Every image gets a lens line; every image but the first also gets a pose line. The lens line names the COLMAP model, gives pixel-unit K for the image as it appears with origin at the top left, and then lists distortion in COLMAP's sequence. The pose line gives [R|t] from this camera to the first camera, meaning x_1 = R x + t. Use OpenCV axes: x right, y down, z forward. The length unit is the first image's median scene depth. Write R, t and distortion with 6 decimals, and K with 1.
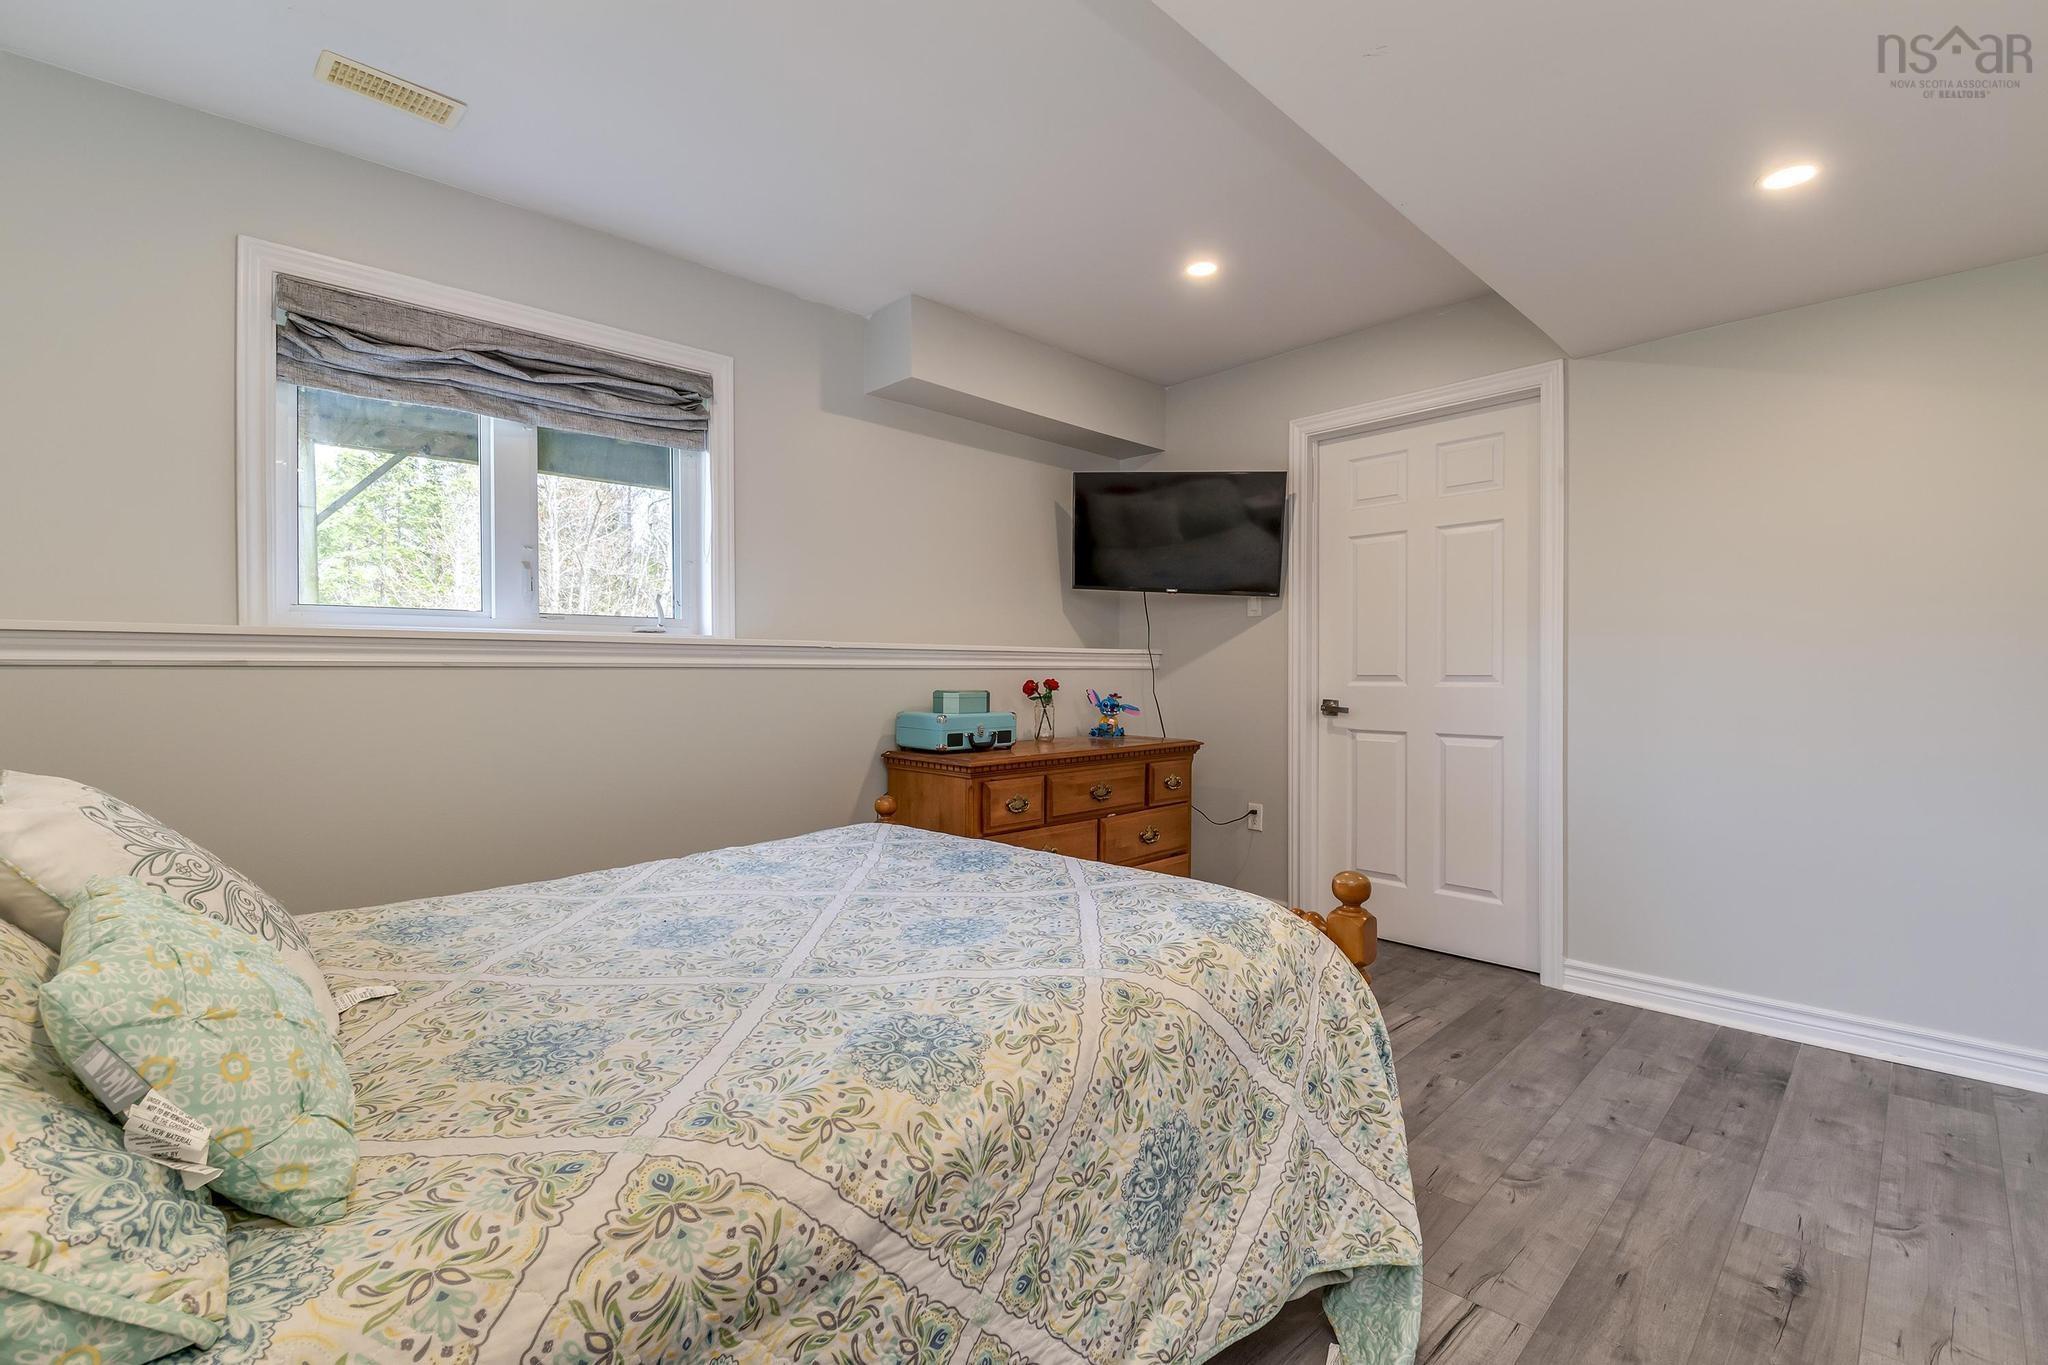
lens RADIAL K [[904.1, 0, 1019.2], [0, 904.1, 671.6], [0, 0, 1]] dist [0.007059, -0.013533]
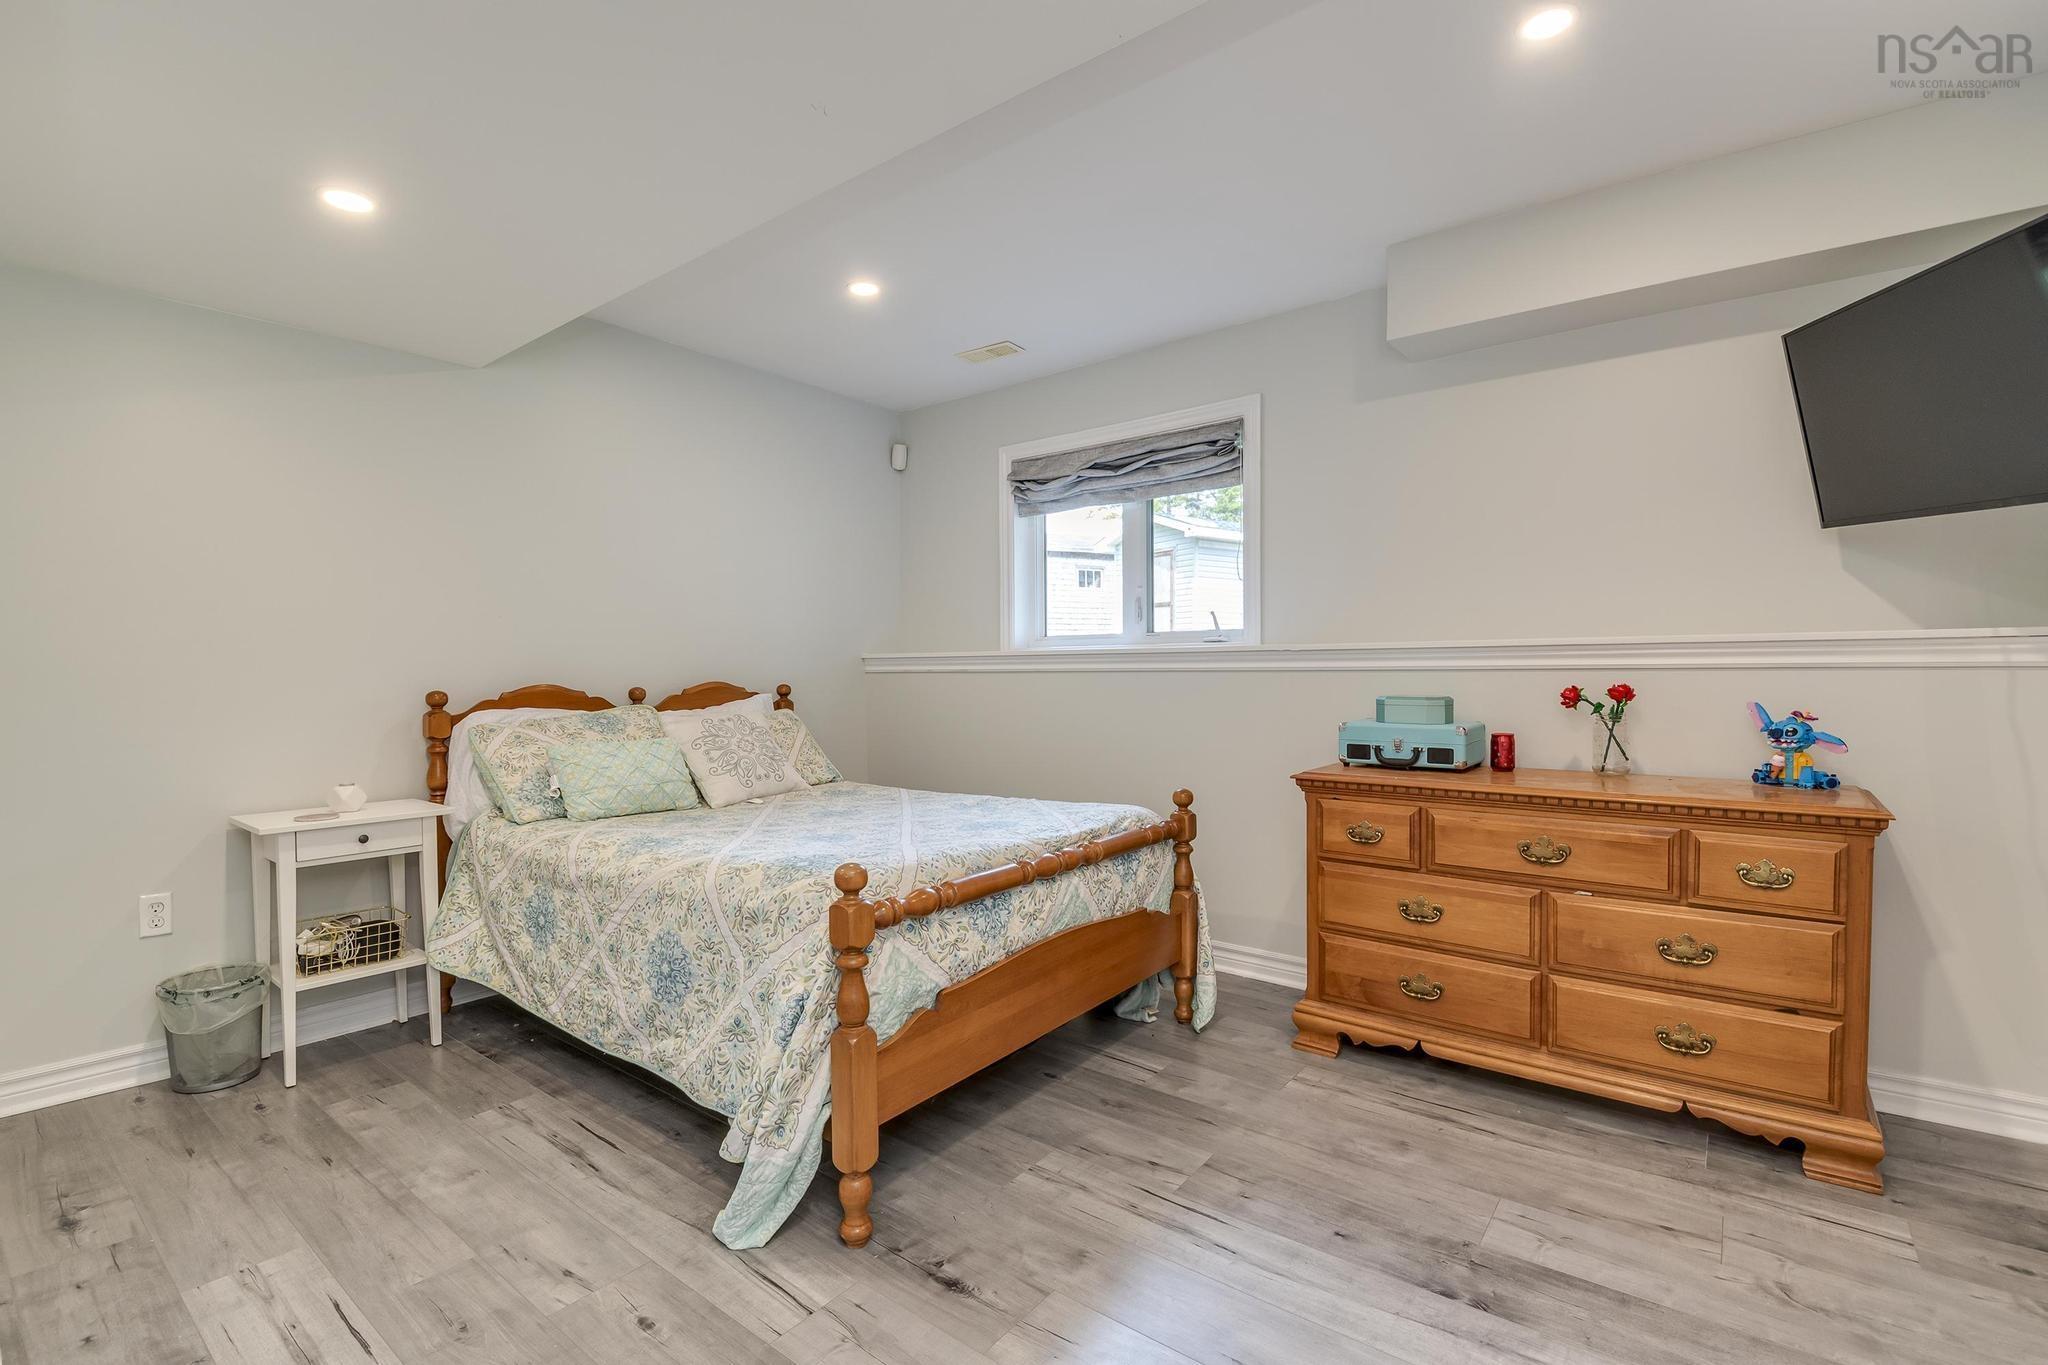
lens RADIAL K [[904.1, 0, 1014.7], [0, 904.1, 702.3], [0, 0, 1]] dist [0.007059, -0.013533]
pose [[0.125339, 0.030086, -0.991658, 0.775439], [0.003769, 0.999518, 0.030801, -0.001128], [0.992107, -0.007598, 0.125165, 0.566604]]
